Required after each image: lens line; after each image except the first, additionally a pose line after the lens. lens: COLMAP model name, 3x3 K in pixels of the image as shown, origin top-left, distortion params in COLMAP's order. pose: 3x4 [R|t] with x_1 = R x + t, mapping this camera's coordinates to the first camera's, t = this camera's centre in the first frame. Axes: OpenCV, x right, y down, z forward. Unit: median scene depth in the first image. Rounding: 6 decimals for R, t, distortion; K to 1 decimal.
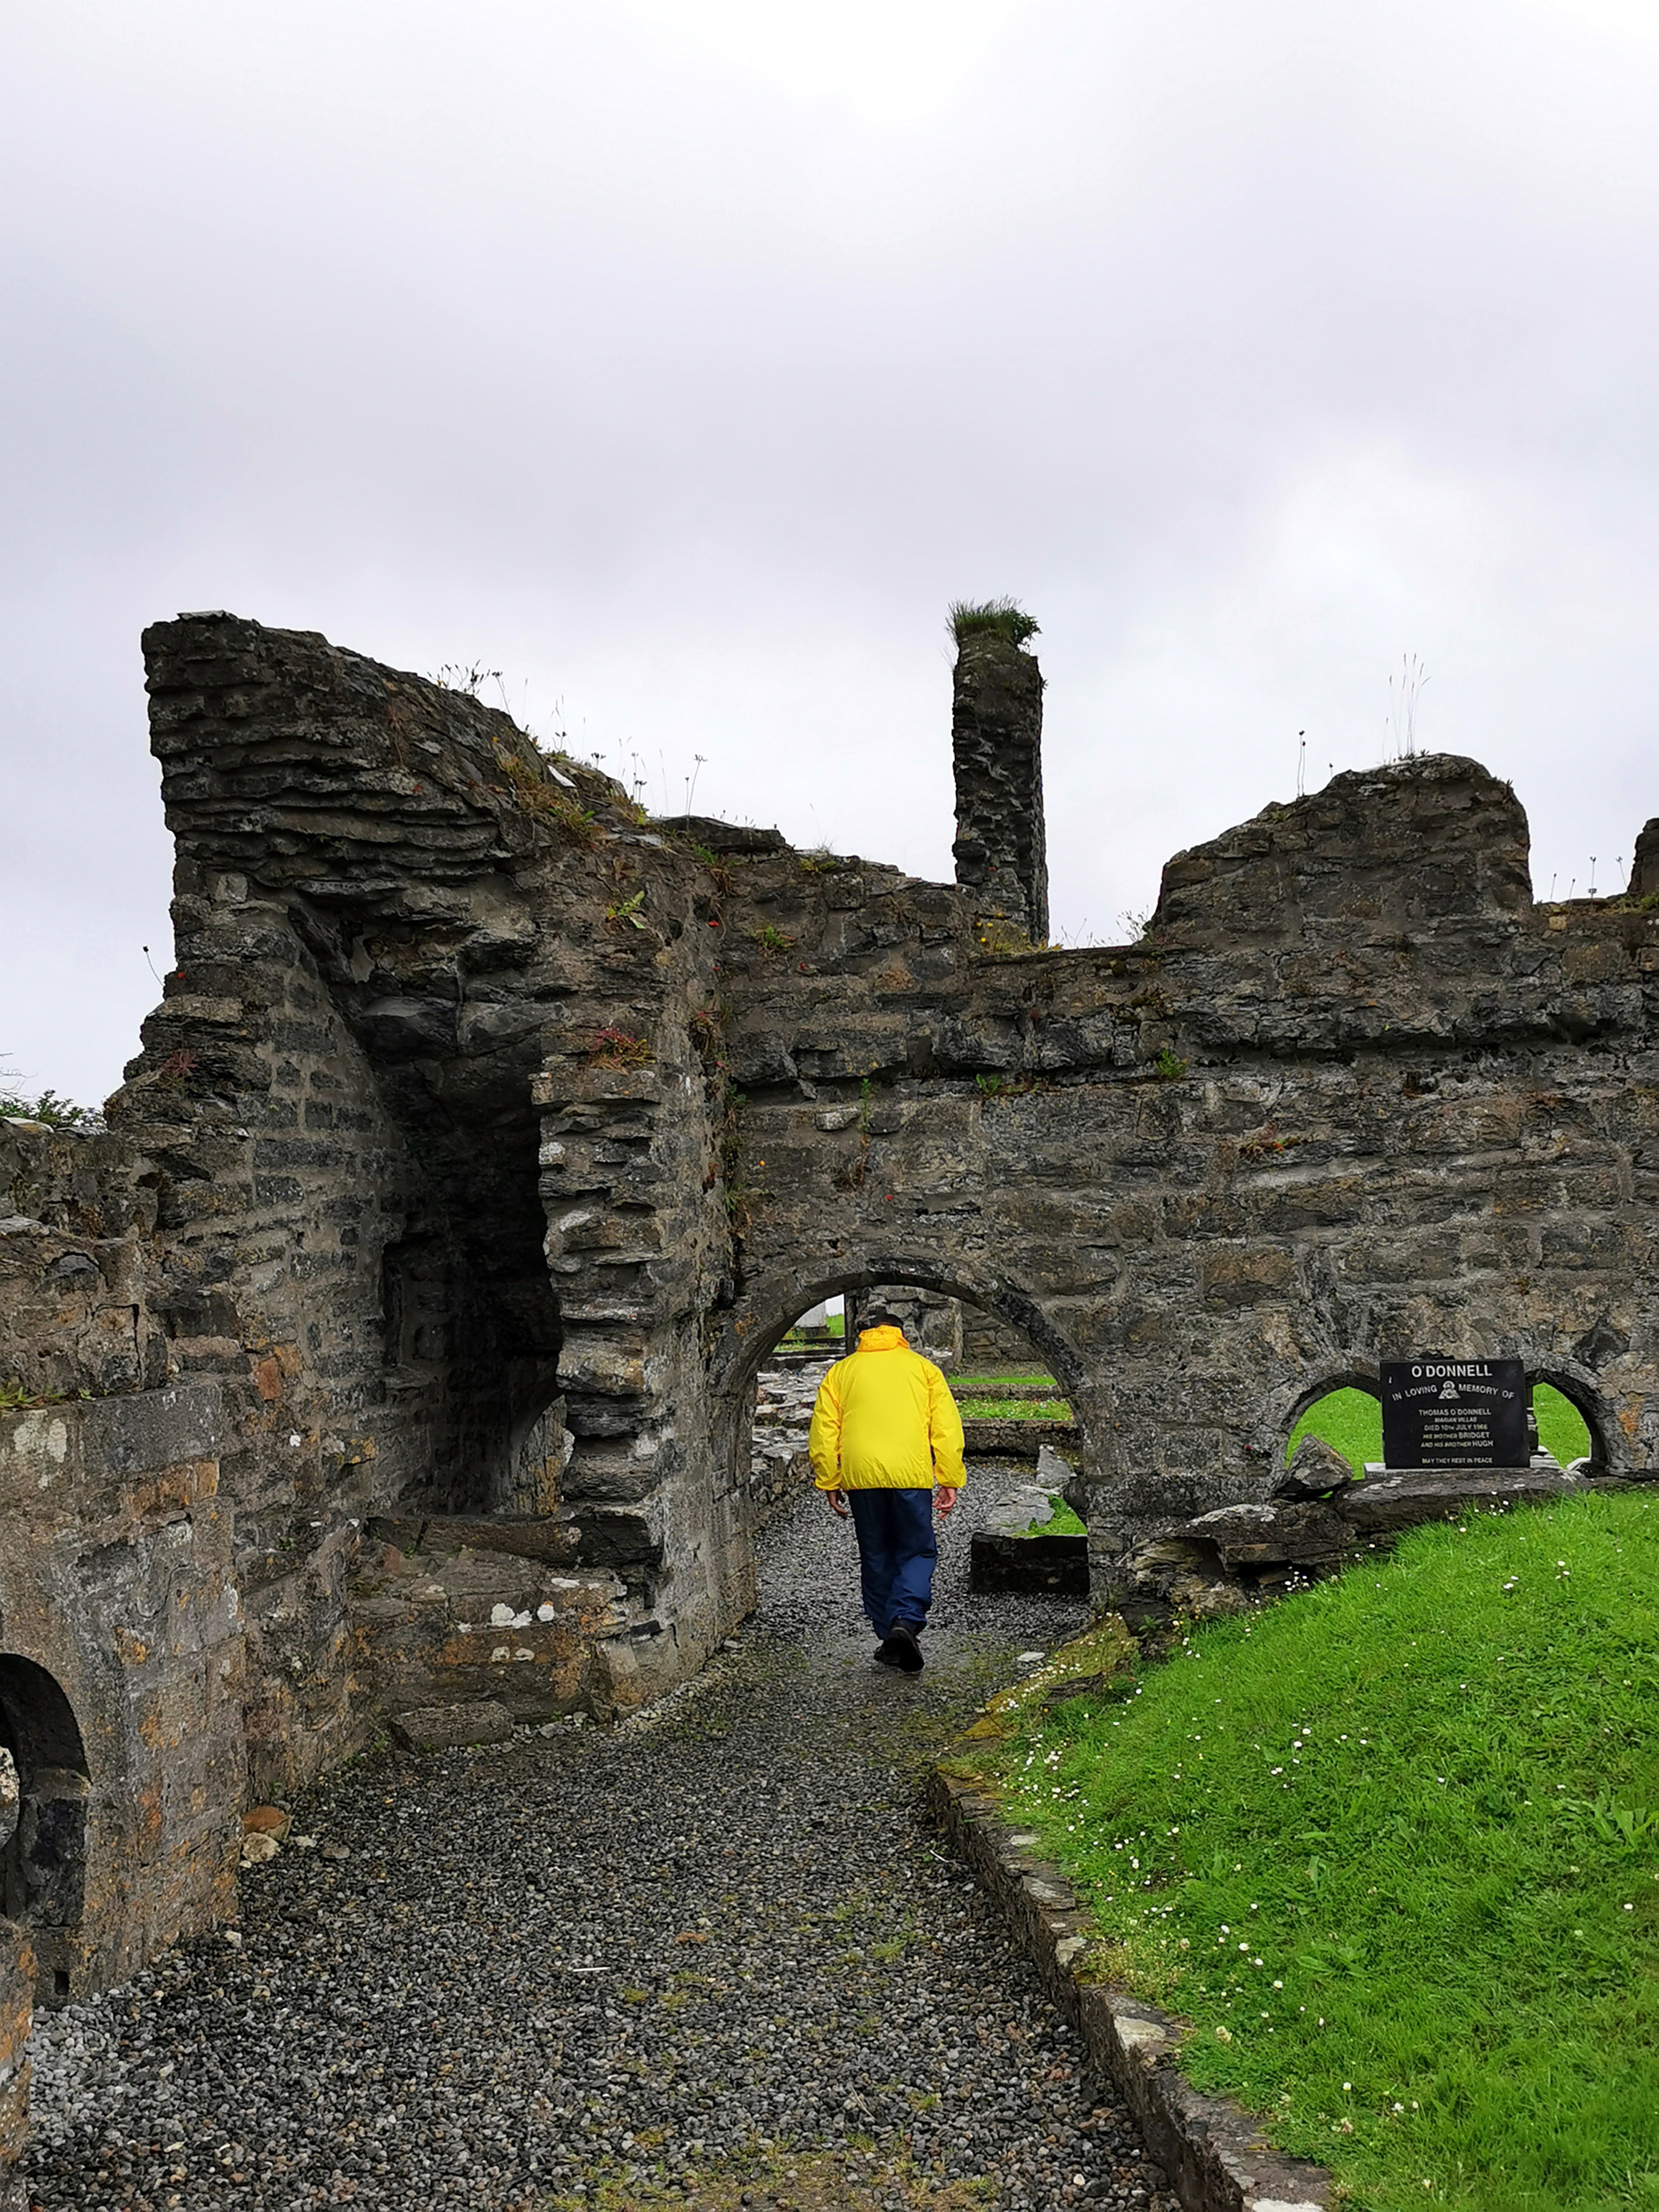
lens RADIAL K [[2245.5, 0, 829.8], [0, 2245.5, 1102.8], [0, 0, 1]] dist [0.001069, 0.000000]
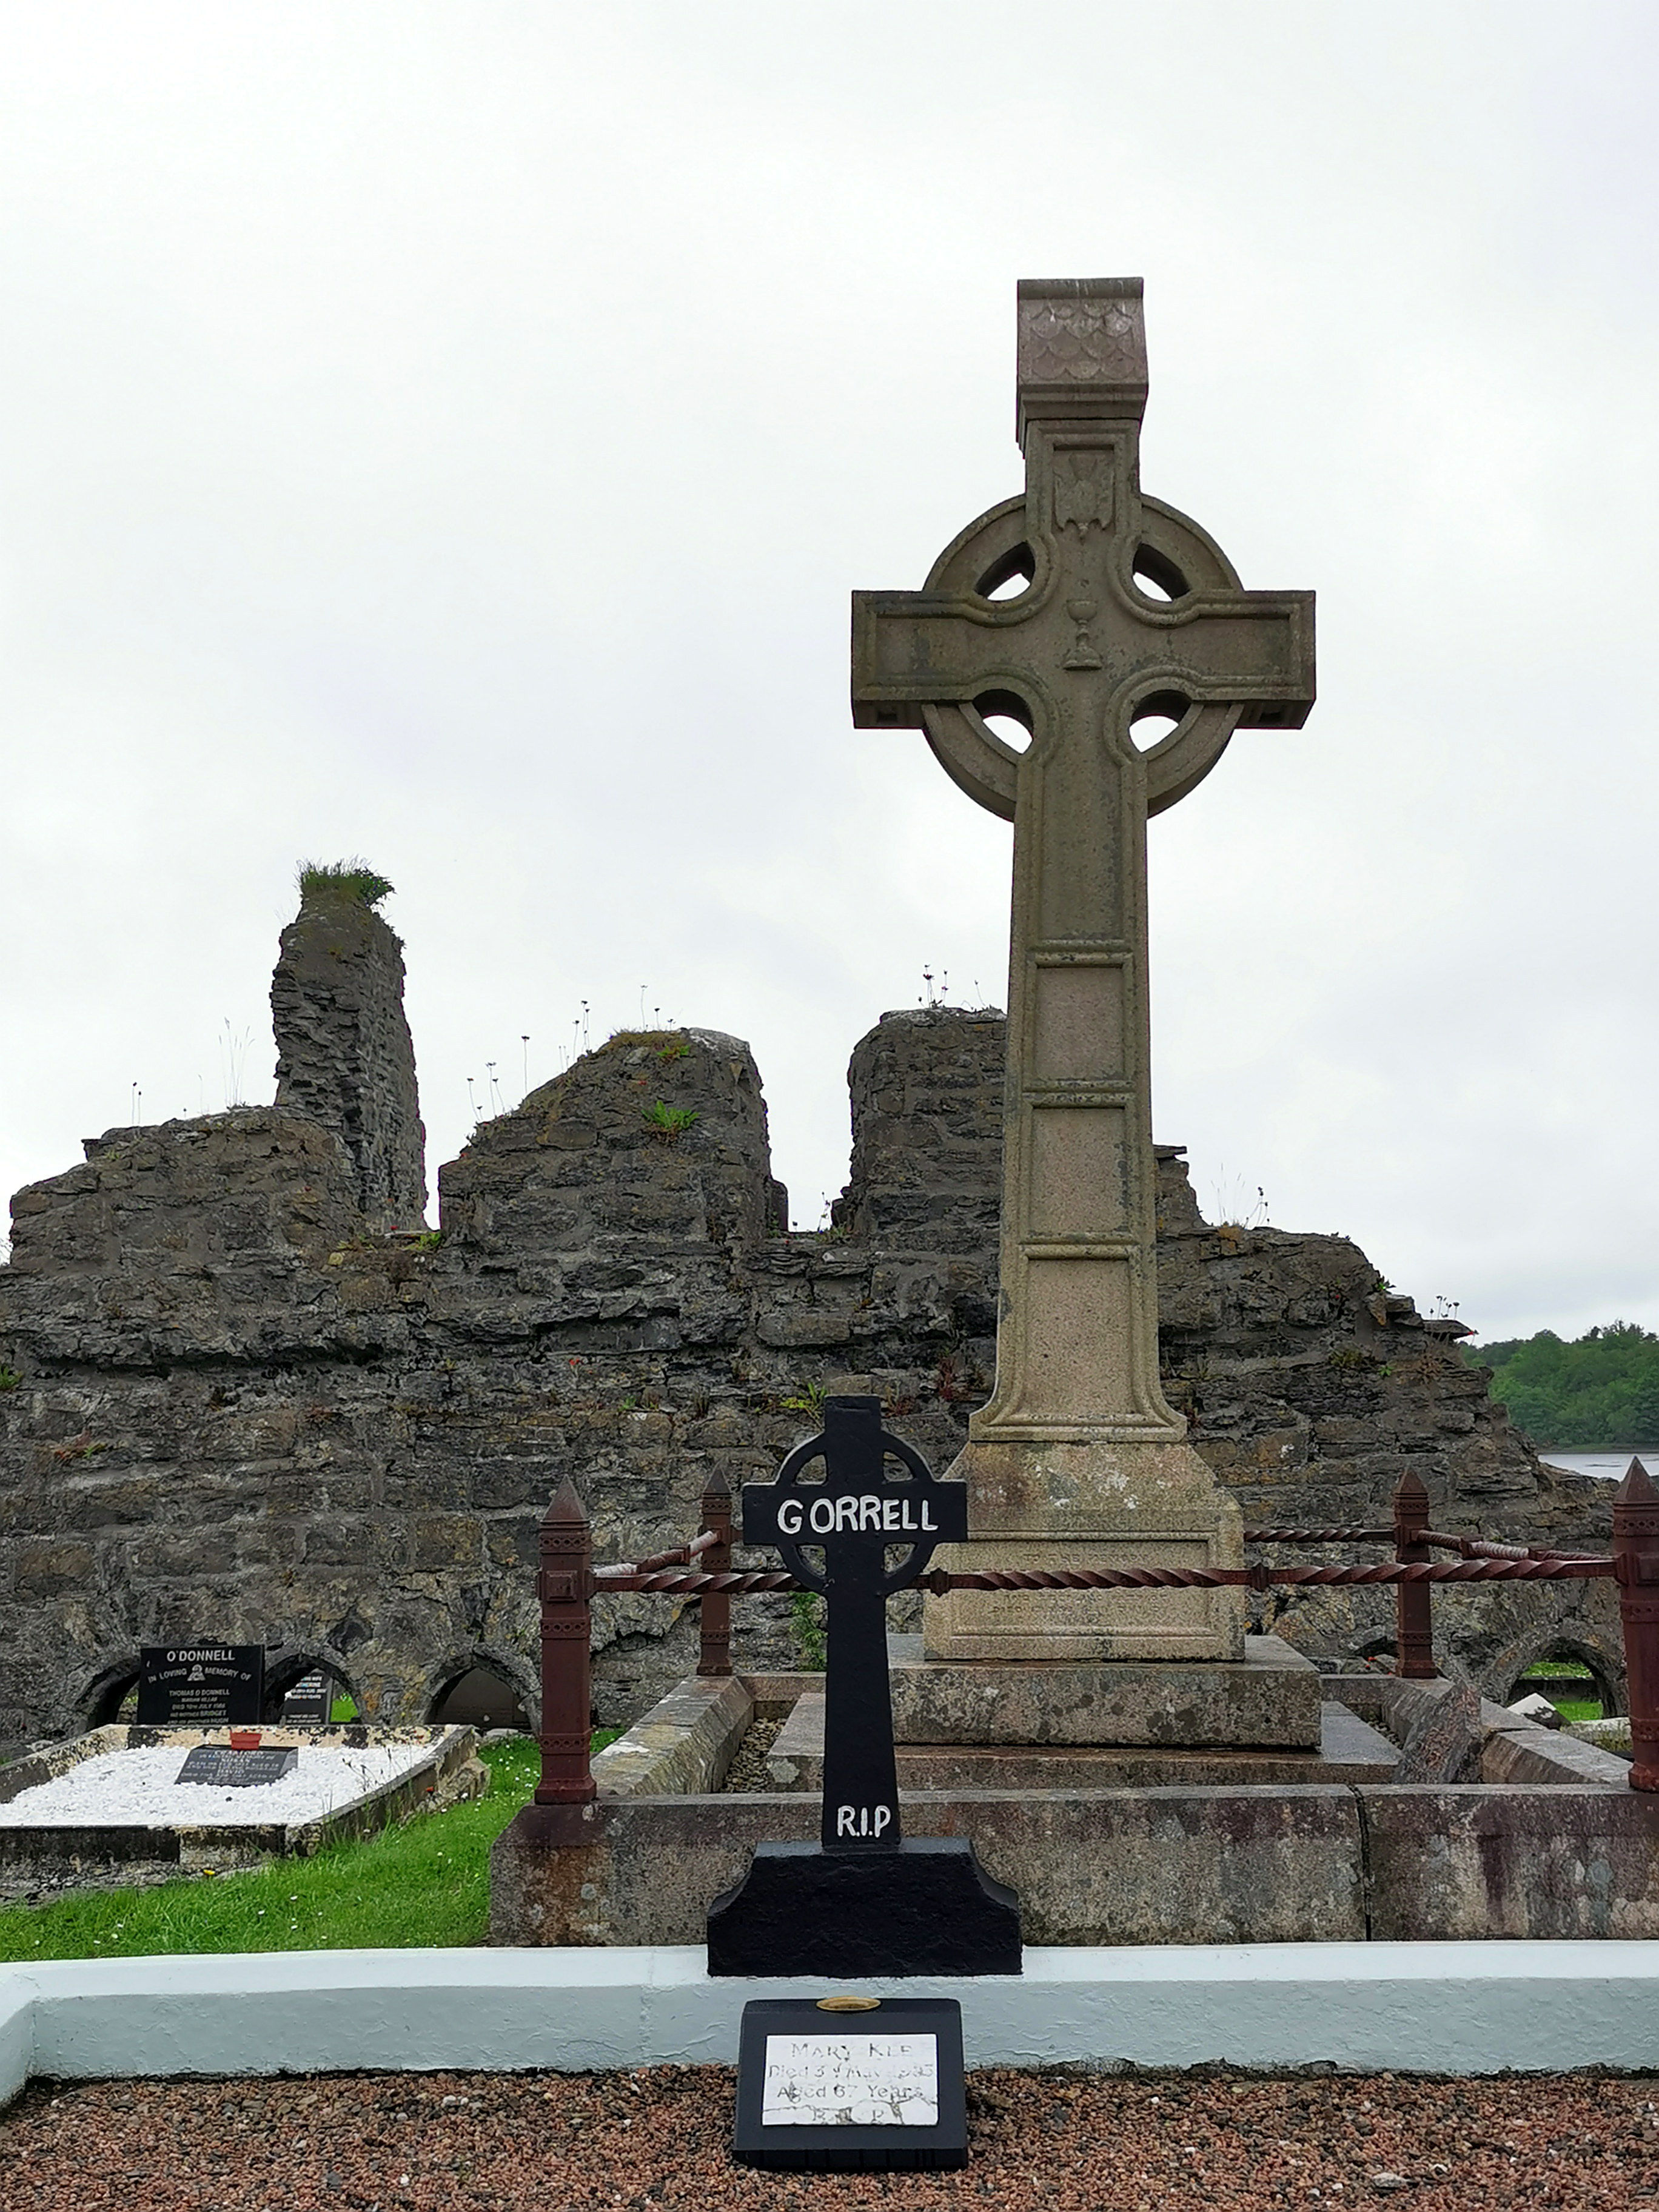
lens RADIAL K [[2481.2, 0, 829.0], [0, 2481.2, 1110.5], [0, 0, 1]] dist [-0.020346, 0.000000]
pose [[0.989299, 0.027110, 0.143362, 0.386553], [-0.013493, 0.995375, -0.095110, -0.038097], [-0.145278, 0.092158, 0.985089, -0.287577]]
